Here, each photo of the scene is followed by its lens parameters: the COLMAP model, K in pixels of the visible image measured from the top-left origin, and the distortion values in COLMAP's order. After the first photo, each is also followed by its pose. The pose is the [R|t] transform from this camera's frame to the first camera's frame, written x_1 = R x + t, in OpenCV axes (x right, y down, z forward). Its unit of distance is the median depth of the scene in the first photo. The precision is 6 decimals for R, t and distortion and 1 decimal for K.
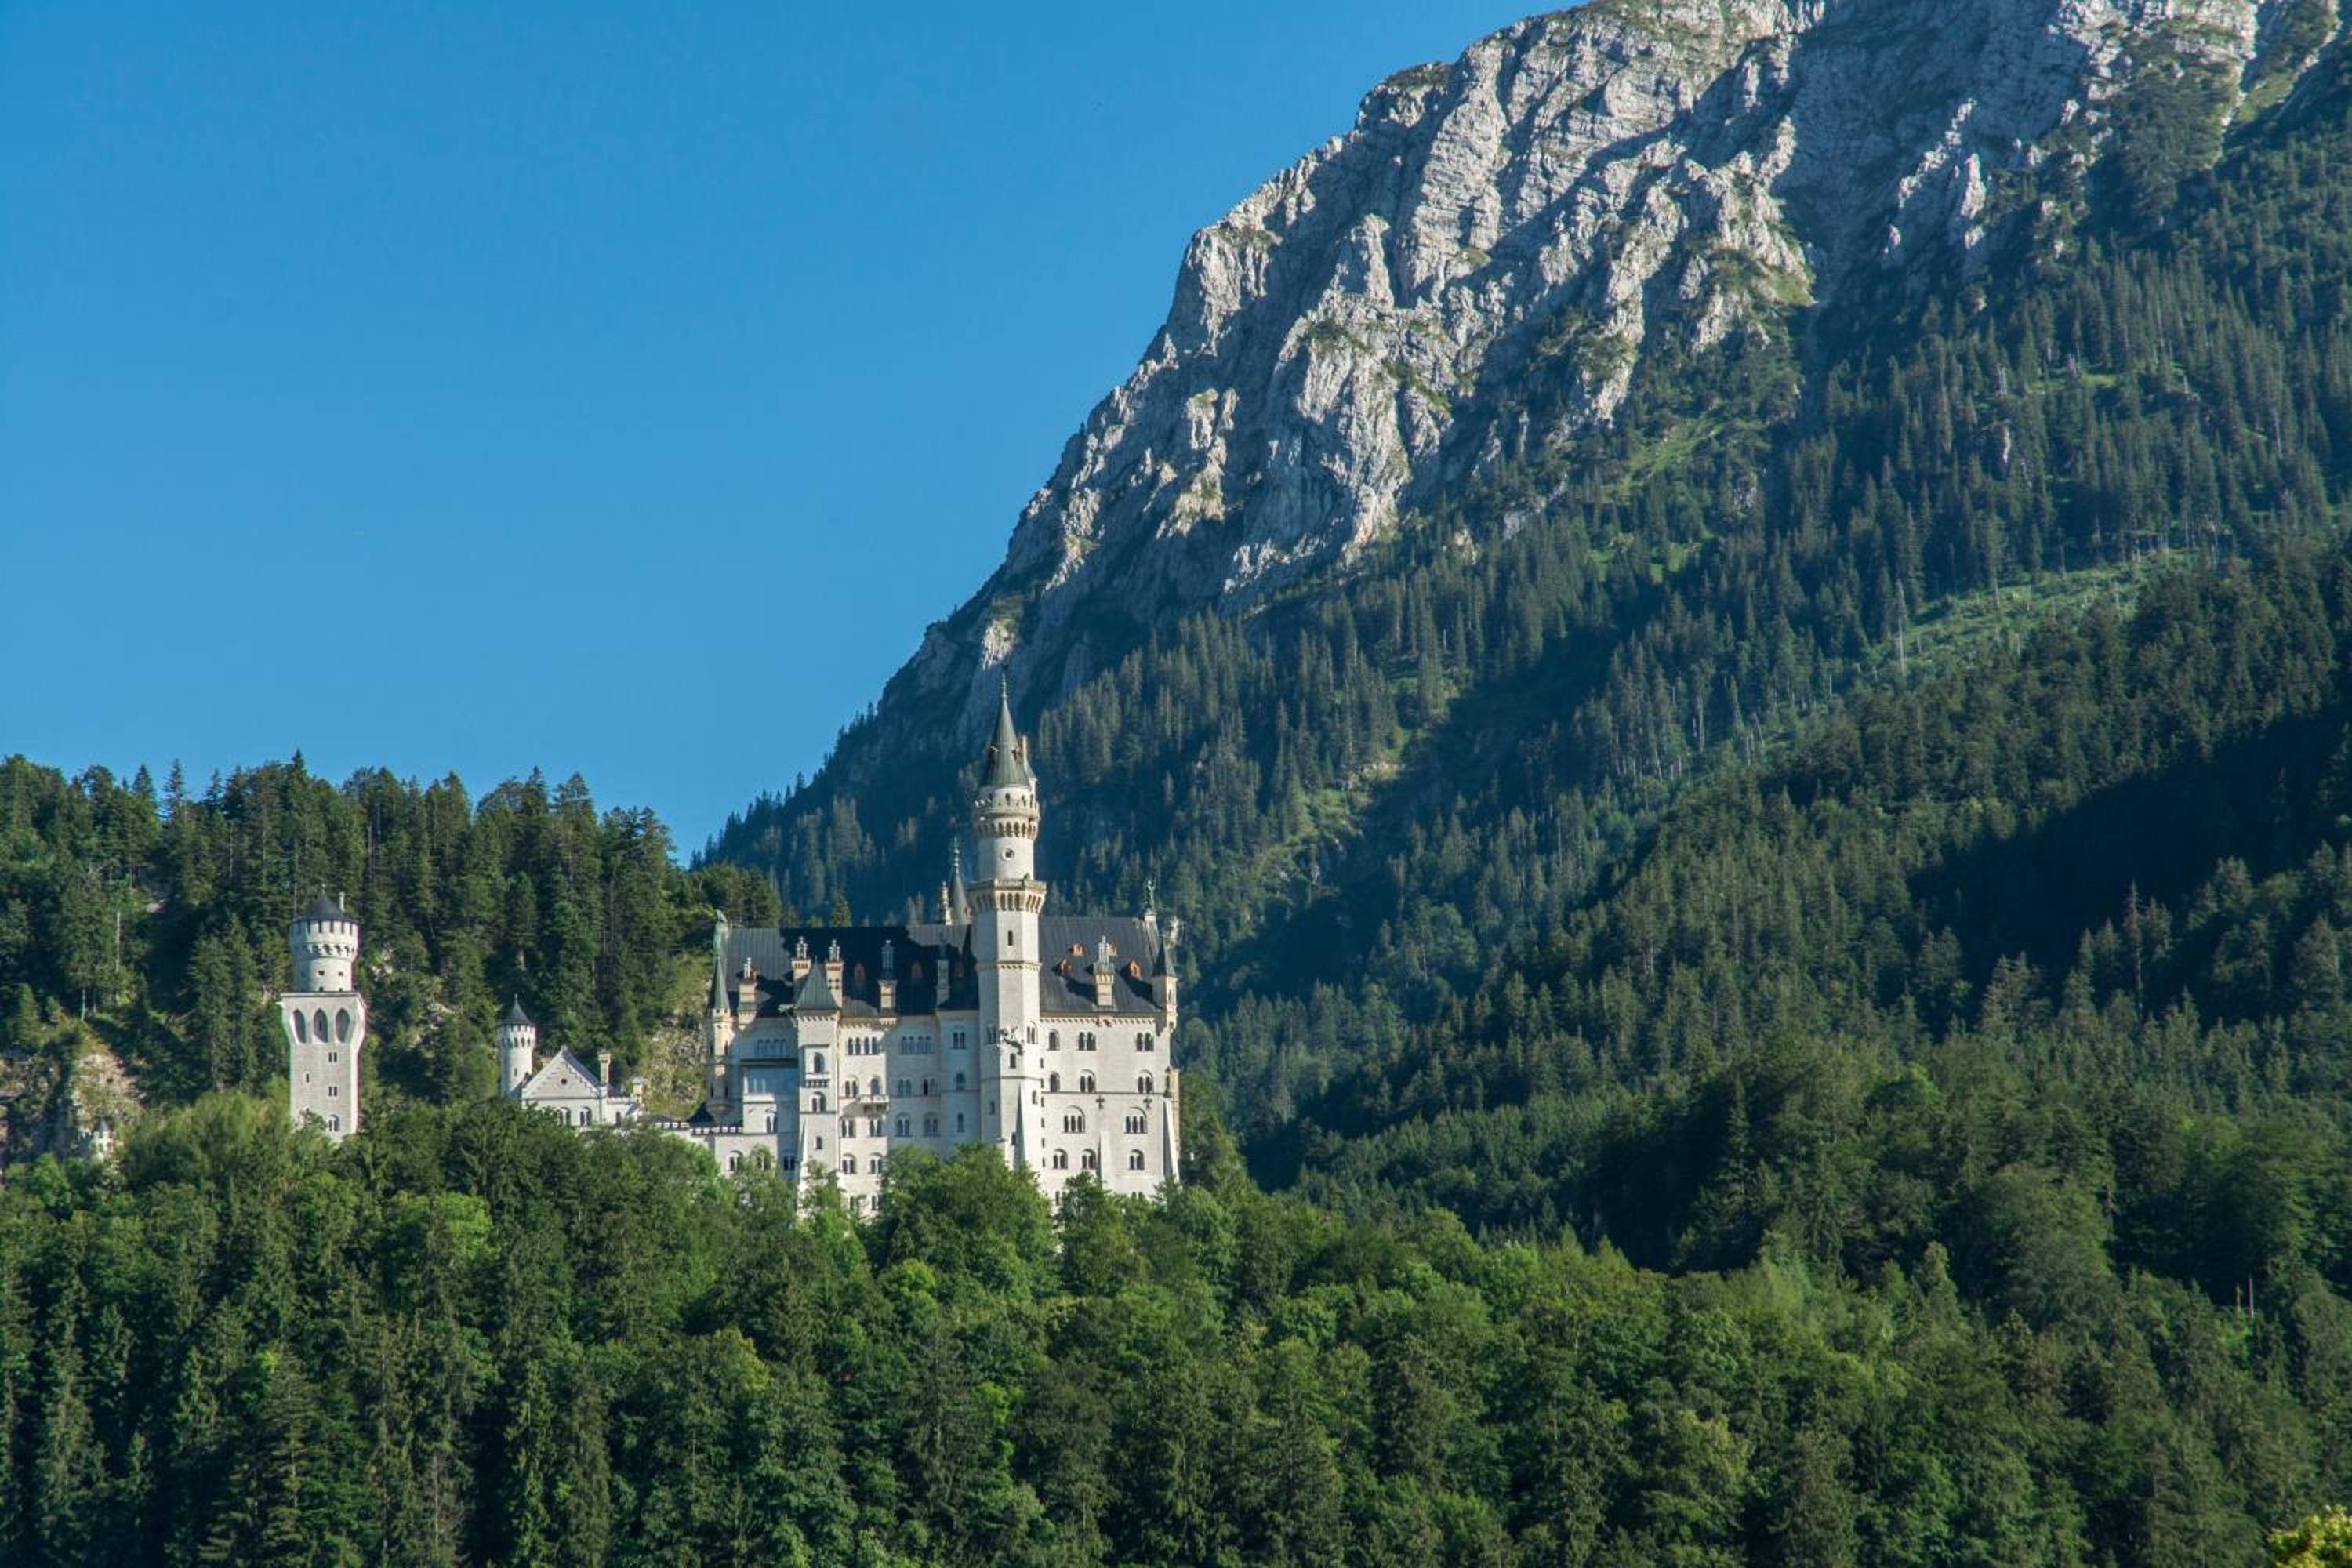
lens RADIAL K [[8429.6, 0, 1176.6], [0, 8429.6, 787.7], [0, 0, 1]] dist [0.027512, 0.000000]
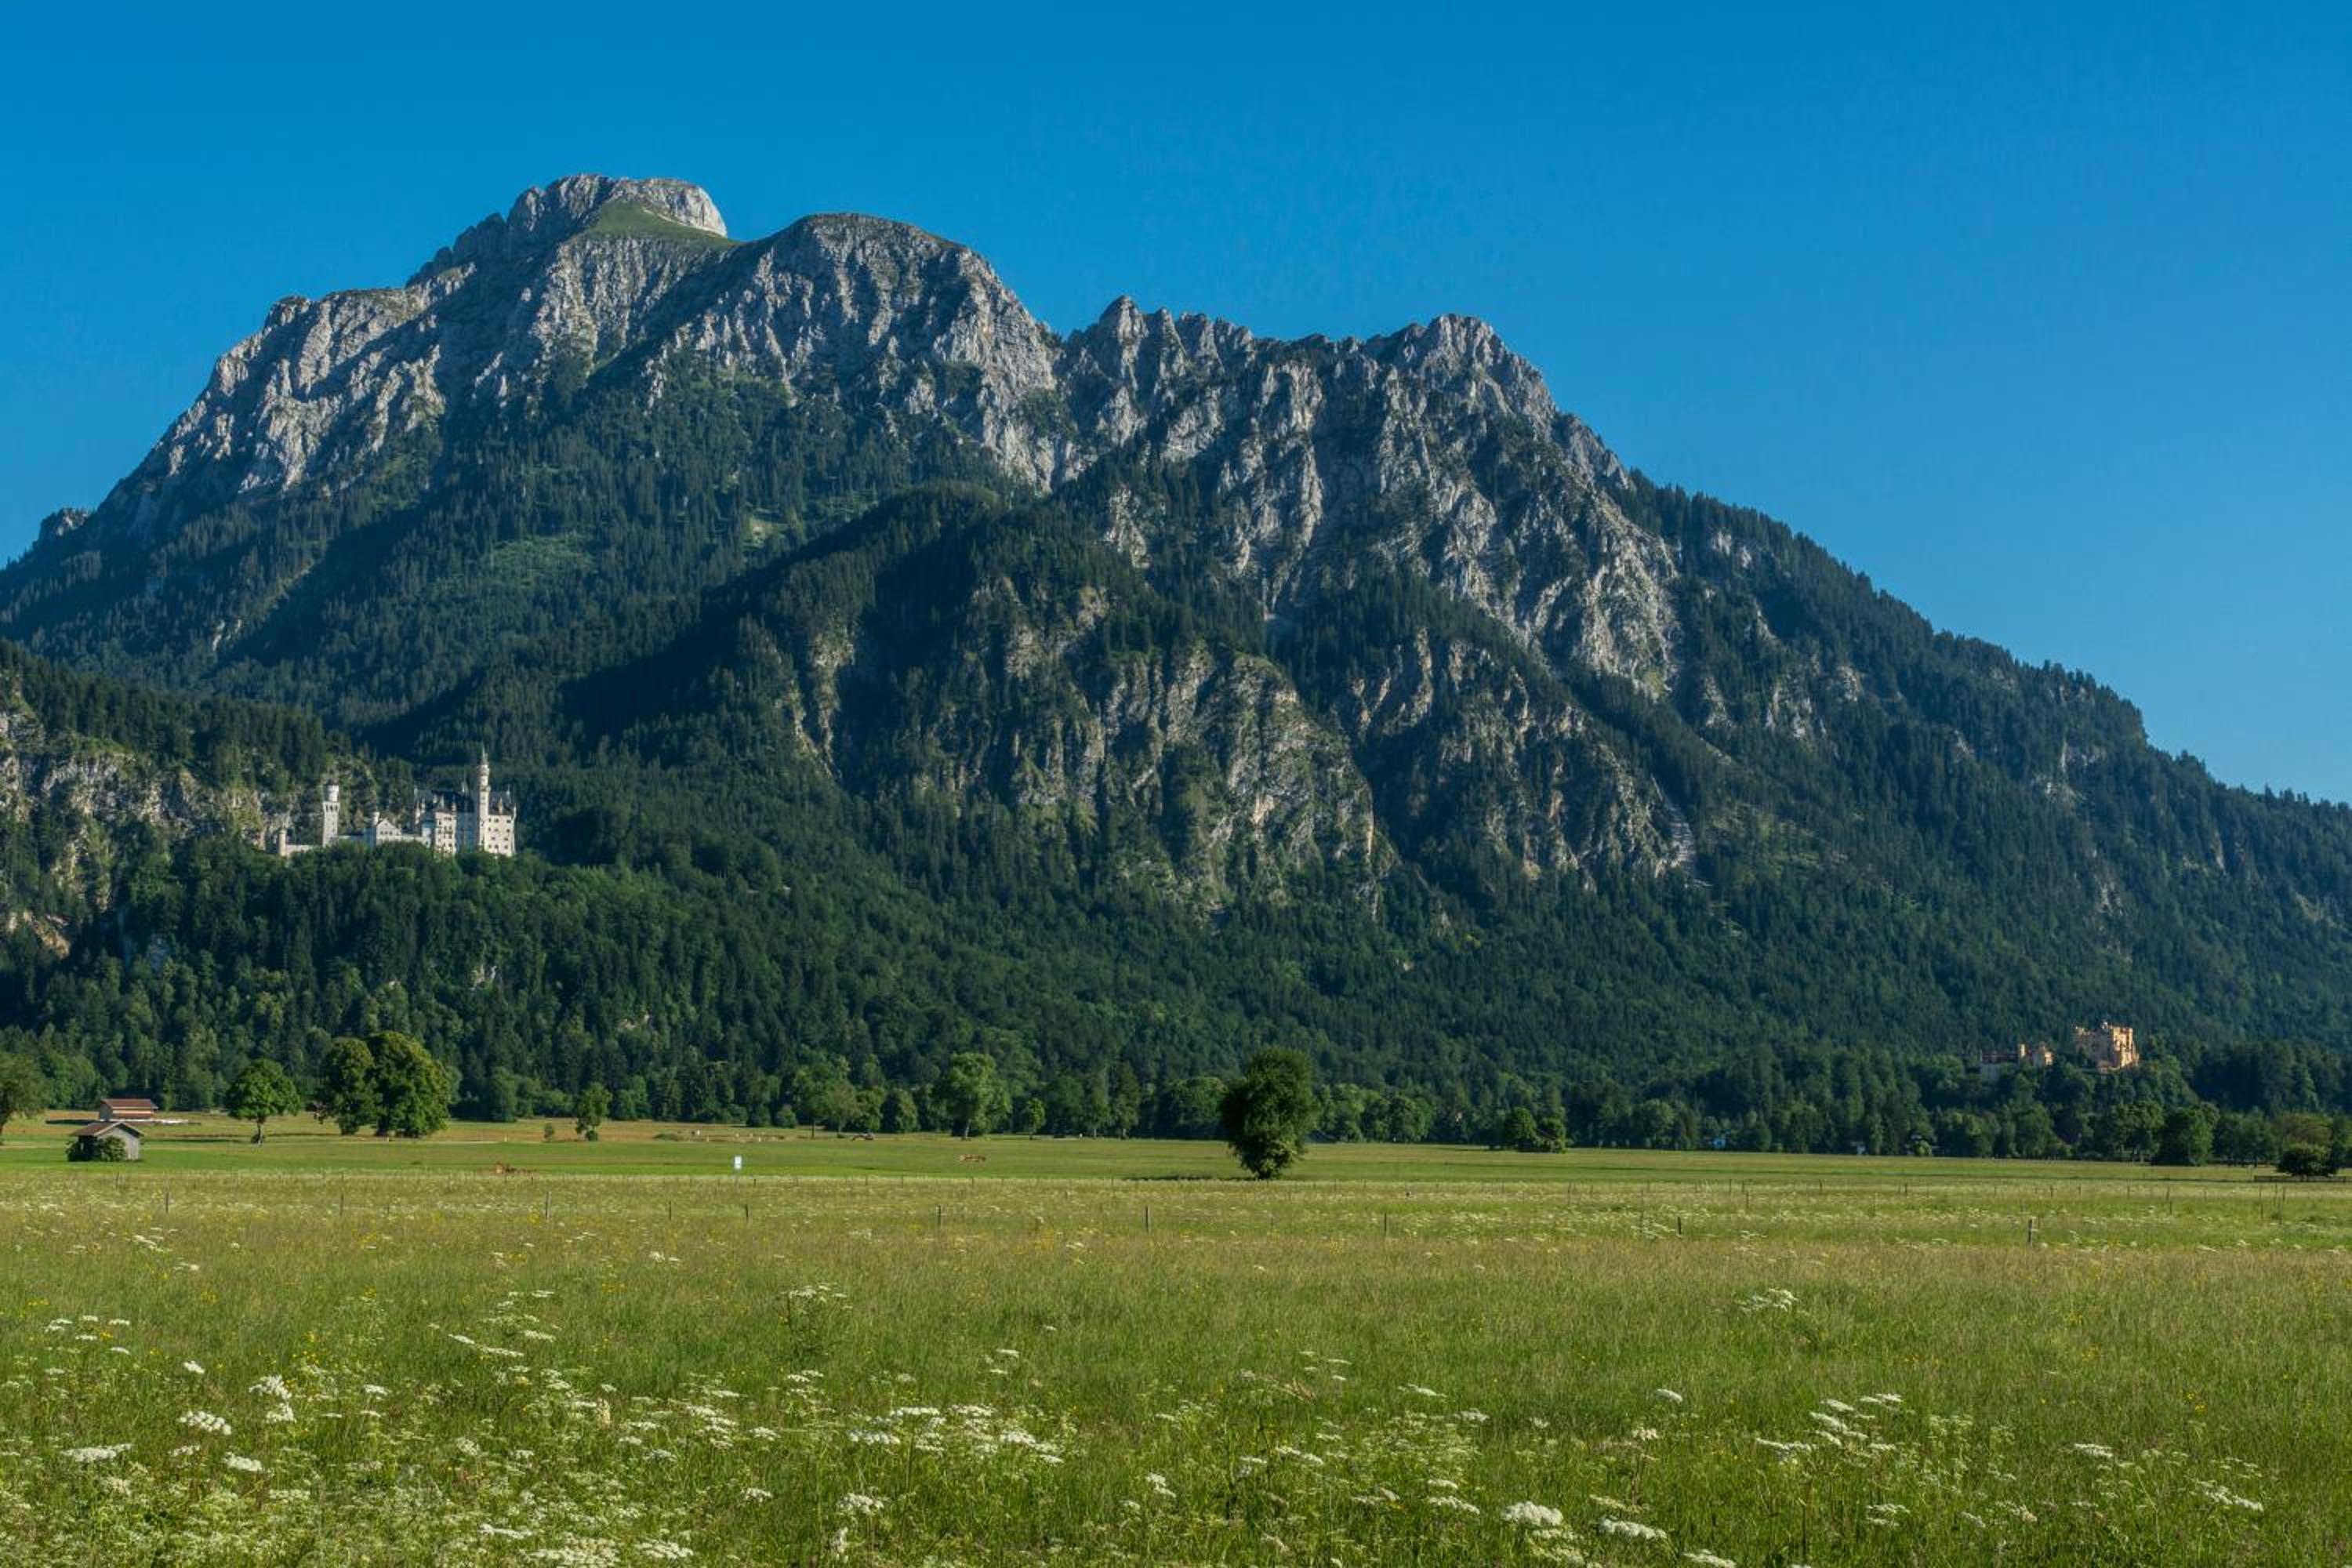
lens RADIAL K [[8429.6, 0, 1175.6], [0, 8429.6, 784.7], [0, 0, 1]] dist [0.027512, 0.000000]
pose [[0.946447, 0.042185, 0.320093, -0.643490], [-0.092349, 0.985376, 0.143196, -0.387540], [-0.309371, -0.165088, 0.936502, -1.947518]]
